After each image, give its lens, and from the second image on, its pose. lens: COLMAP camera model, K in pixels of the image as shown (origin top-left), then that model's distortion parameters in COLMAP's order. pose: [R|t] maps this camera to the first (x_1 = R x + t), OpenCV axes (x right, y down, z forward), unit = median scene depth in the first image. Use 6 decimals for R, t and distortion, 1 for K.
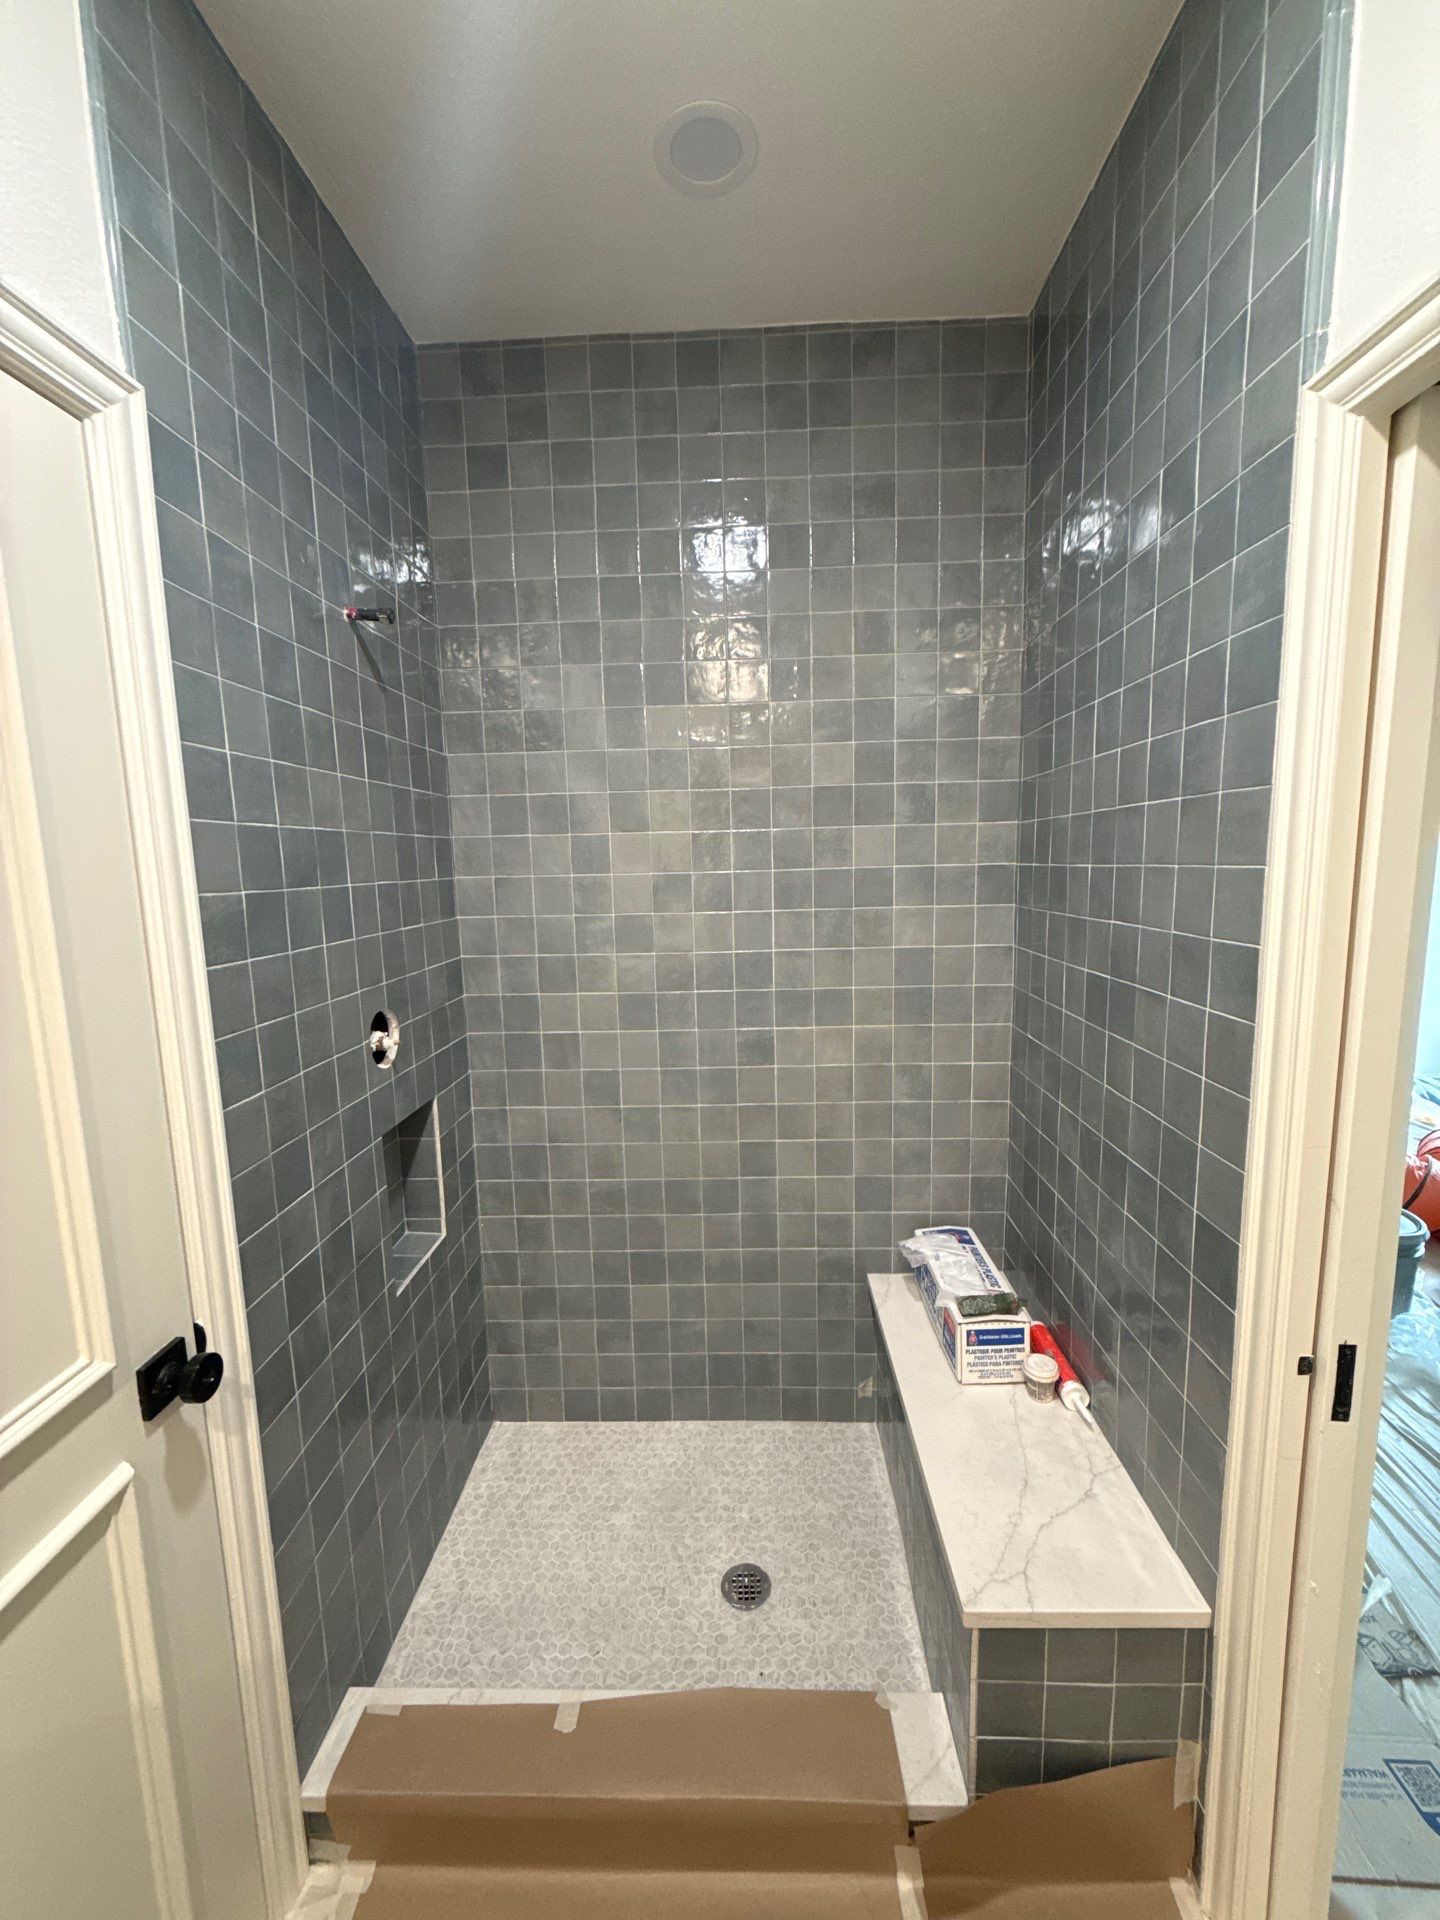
lens RADIAL K [[751.5, 0, 722.6], [0, 751.5, 964.1], [0, 0, 1]] dist [-0.003581, 0.001042]
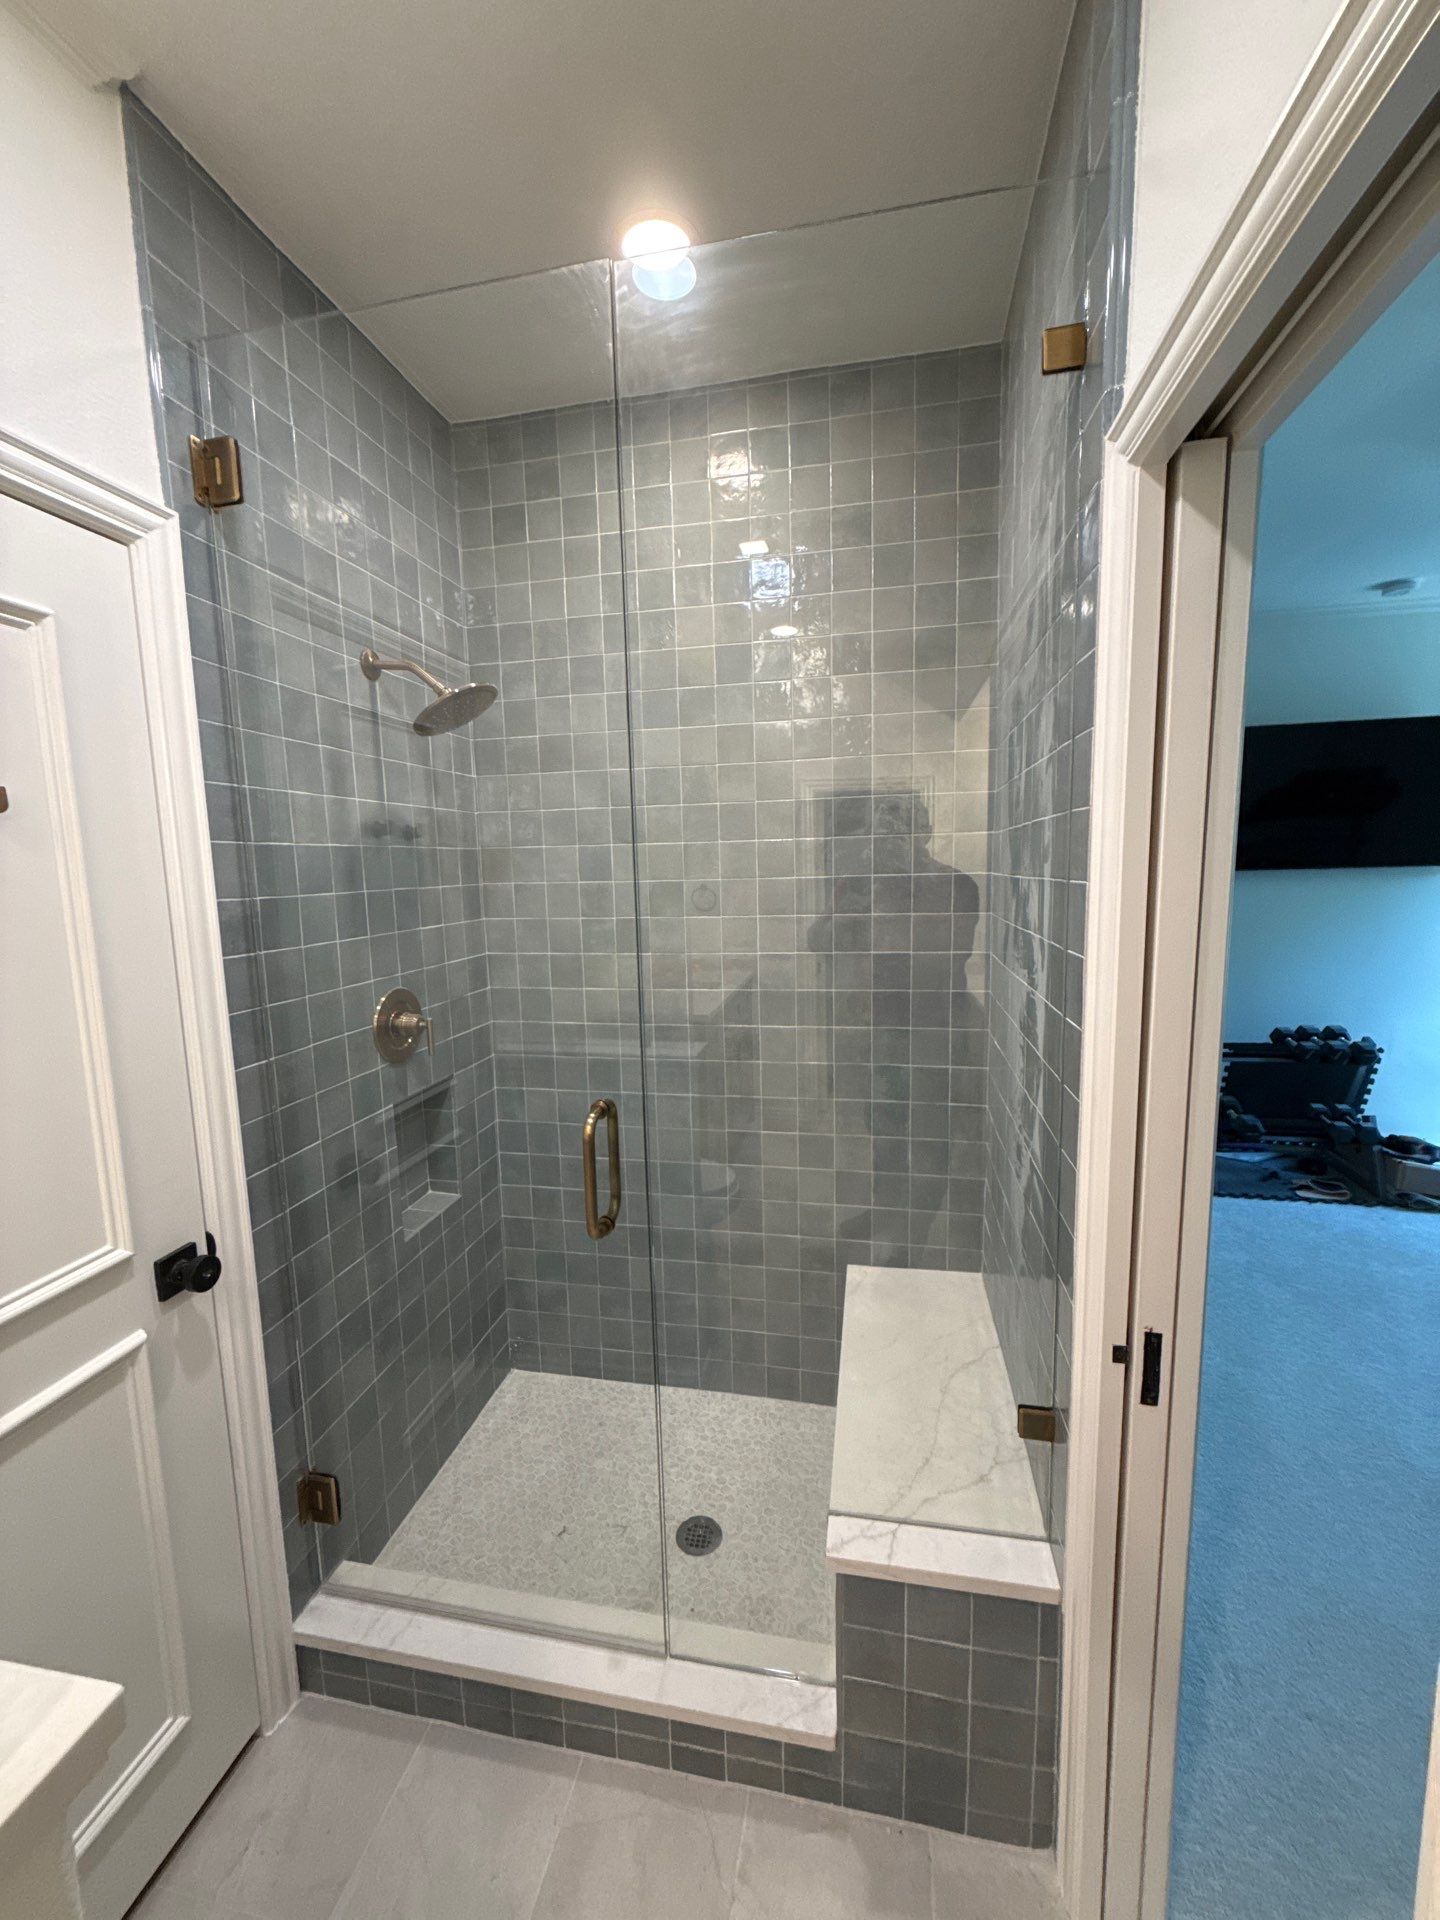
lens RADIAL K [[751.5, 0, 725.6], [0, 751.5, 963.8], [0, 0, 1]] dist [-0.003581, 0.001042]
pose [[0.987522, 0.021404, -0.156021, 0.202105], [-0.022157, 0.999750, -0.003094, 0.001069], [0.155916, 0.006512, 0.987749, -0.070105]]
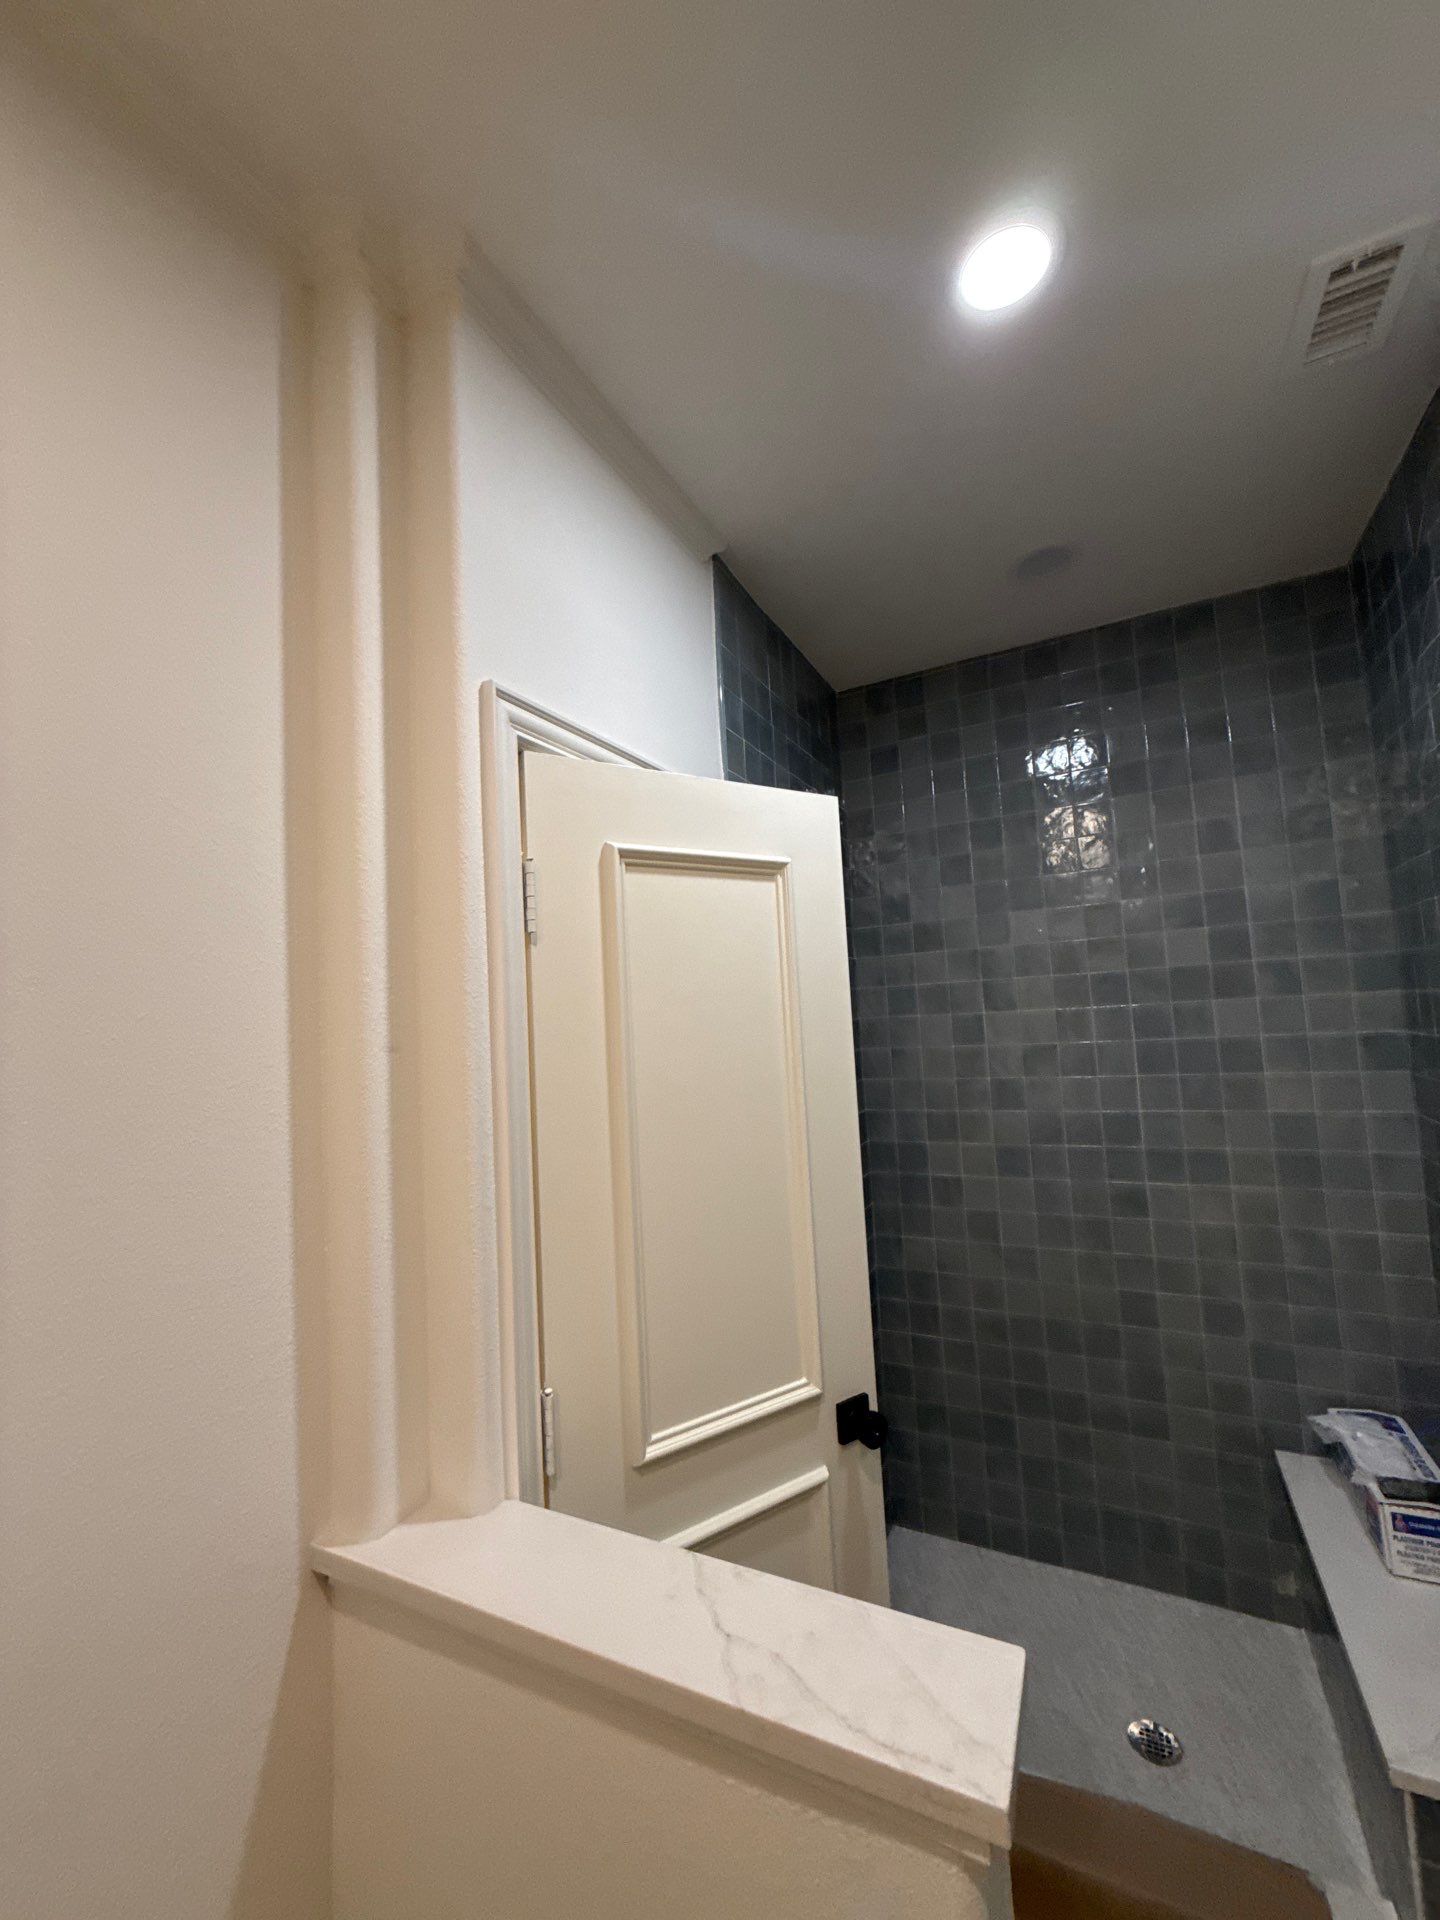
lens RADIAL K [[751.5, 0, 722.2], [0, 751.5, 966.7], [0, 0, 1]] dist [-0.003581, 0.001042]
pose [[0.902994, -0.055052, -0.426113, -0.007162], [-0.027051, 0.982505, -0.184262, -0.008164], [0.428802, 0.177914, 0.885706, -0.318789]]
